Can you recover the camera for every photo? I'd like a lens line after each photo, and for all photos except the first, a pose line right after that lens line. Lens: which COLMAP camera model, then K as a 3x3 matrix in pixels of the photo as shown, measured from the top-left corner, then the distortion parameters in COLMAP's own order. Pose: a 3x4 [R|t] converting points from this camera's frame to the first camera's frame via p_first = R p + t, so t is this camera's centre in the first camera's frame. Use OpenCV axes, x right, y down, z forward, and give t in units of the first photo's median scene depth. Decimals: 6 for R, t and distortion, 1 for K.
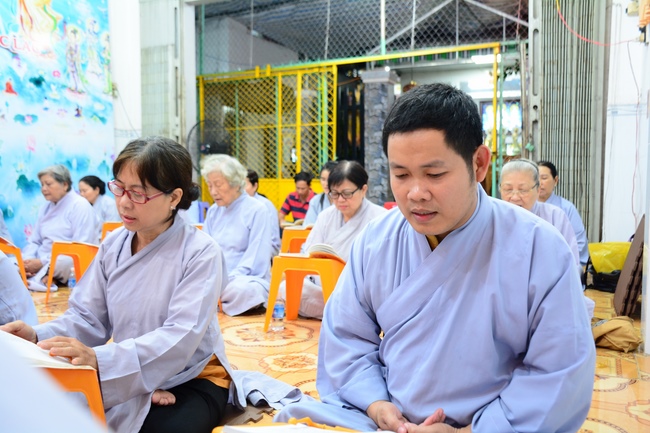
lens RADIAL K [[609.5, 0, 337.4], [0, 609.5, 217.4], [0, 0, 1]] dist [-0.114598, 0.196258]
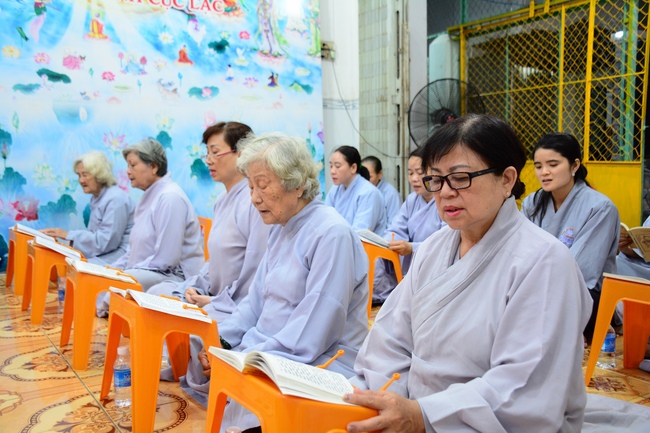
lens RADIAL K [[623.8, 0, 325.0], [0, 623.8, 216.5], [0, 0, 1]] dist [-0.066117, 0.162006]
pose [[0.835697, 0.045706, -0.547285, 0.094227], [-0.025270, 0.998676, 0.044816, -0.030221], [0.548608, -0.023622, 0.835746, 0.322214]]
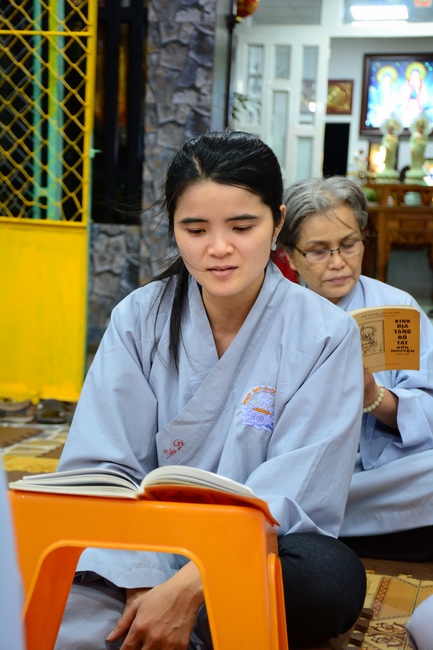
lens RADIAL K [[1219.7, 0, 216.5], [0, 1219.7, 325.0], [0, 0, 1]] dist [0.286541, -0.015805]
pose [[0.981929, 0.048730, 0.182868, -0.060083], [-0.053087, 0.998409, 0.019004, -0.031841], [-0.181651, -0.028368, 0.982954, 0.460676]]
